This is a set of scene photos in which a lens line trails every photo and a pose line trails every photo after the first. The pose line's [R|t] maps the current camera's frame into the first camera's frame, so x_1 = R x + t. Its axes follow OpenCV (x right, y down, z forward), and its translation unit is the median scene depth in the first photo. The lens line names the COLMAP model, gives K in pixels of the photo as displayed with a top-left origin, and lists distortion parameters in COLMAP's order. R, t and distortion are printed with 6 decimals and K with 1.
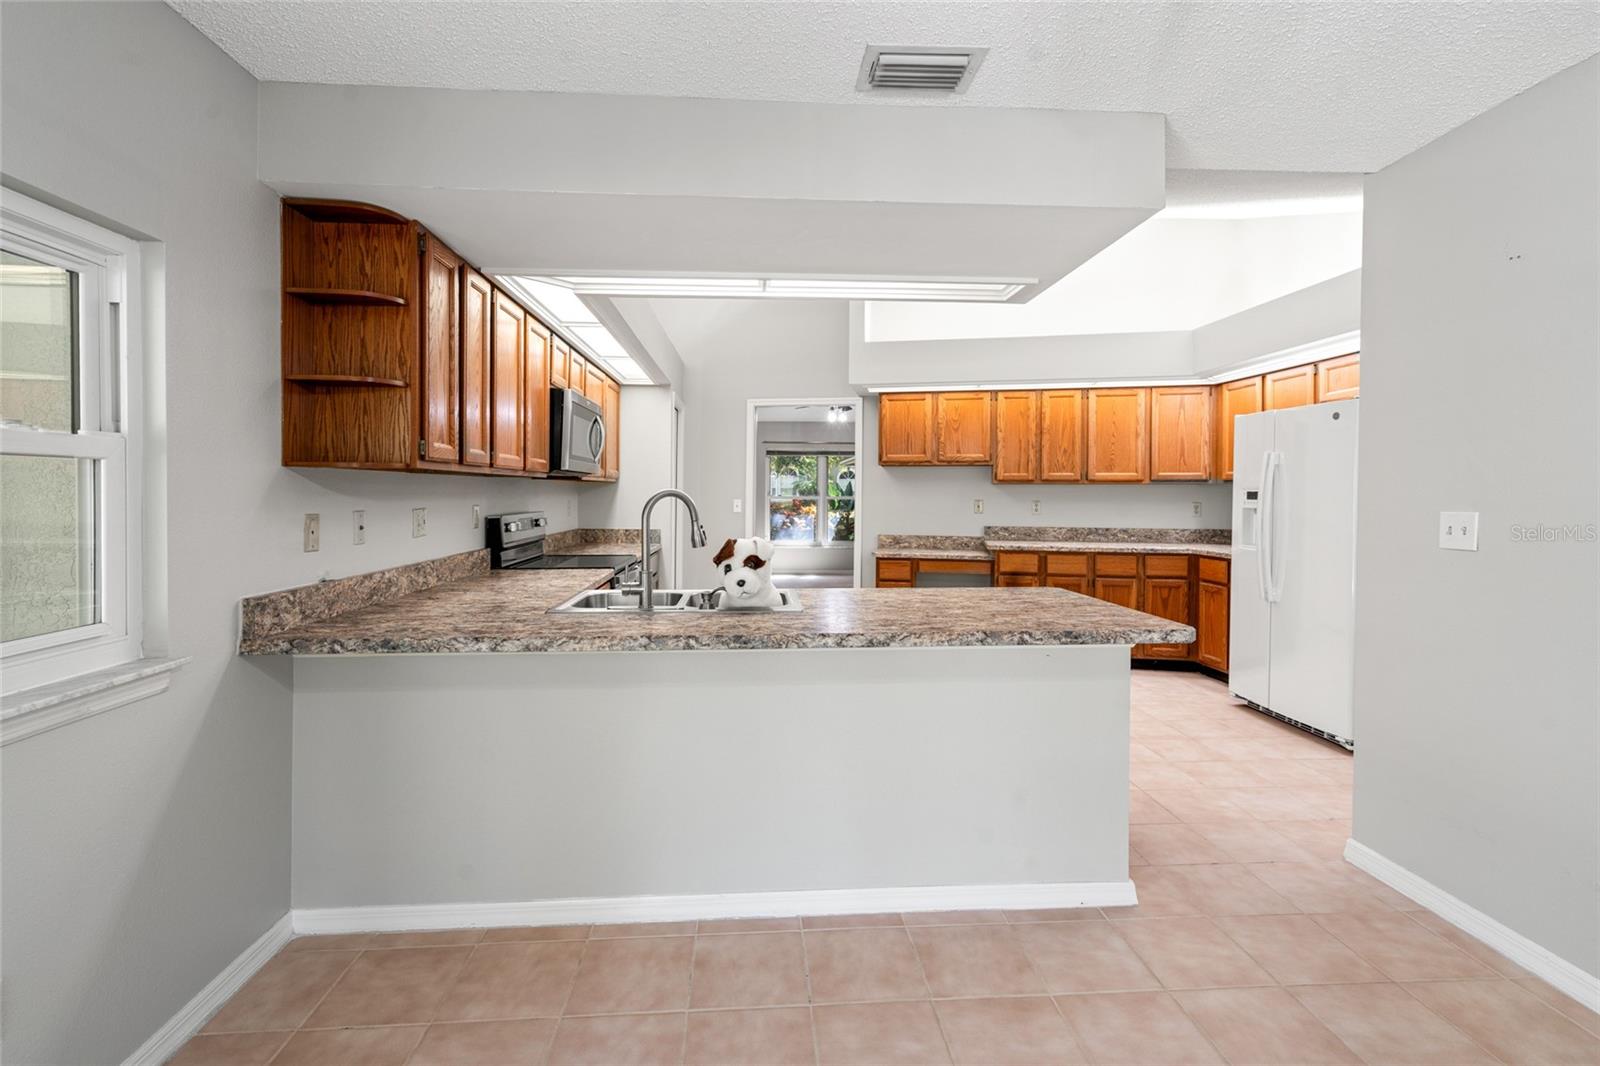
lens RADIAL K [[728.2, 0, 798.3], [0, 728.2, 505.9], [0, 0, 1]] dist [0.002671, 0.000409]
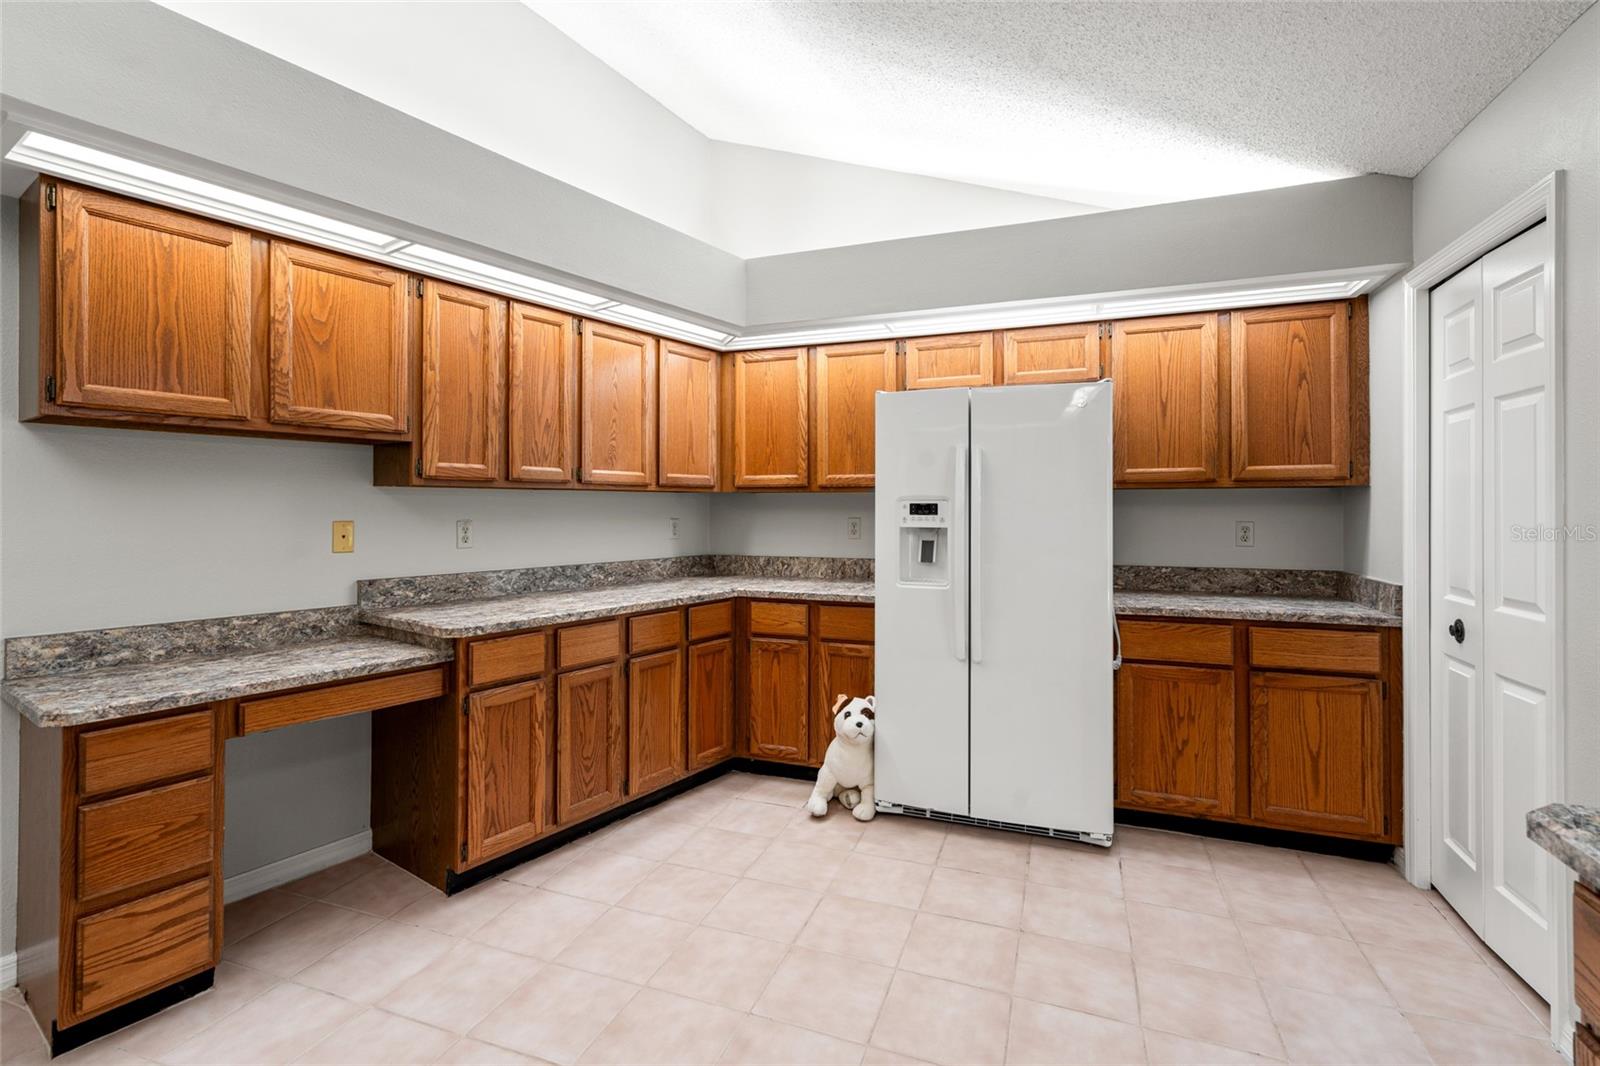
lens RADIAL K [[728.2, 0, 798.3], [0, 728.2, 505.9], [0, 0, 1]] dist [0.002671, 0.000409]
pose [[0.416241, -0.001354, 0.909253, -0.040280], [0.016400, 0.999847, -0.006019, -0.011932], [-0.909107, 0.017417, 0.416199, 0.649646]]
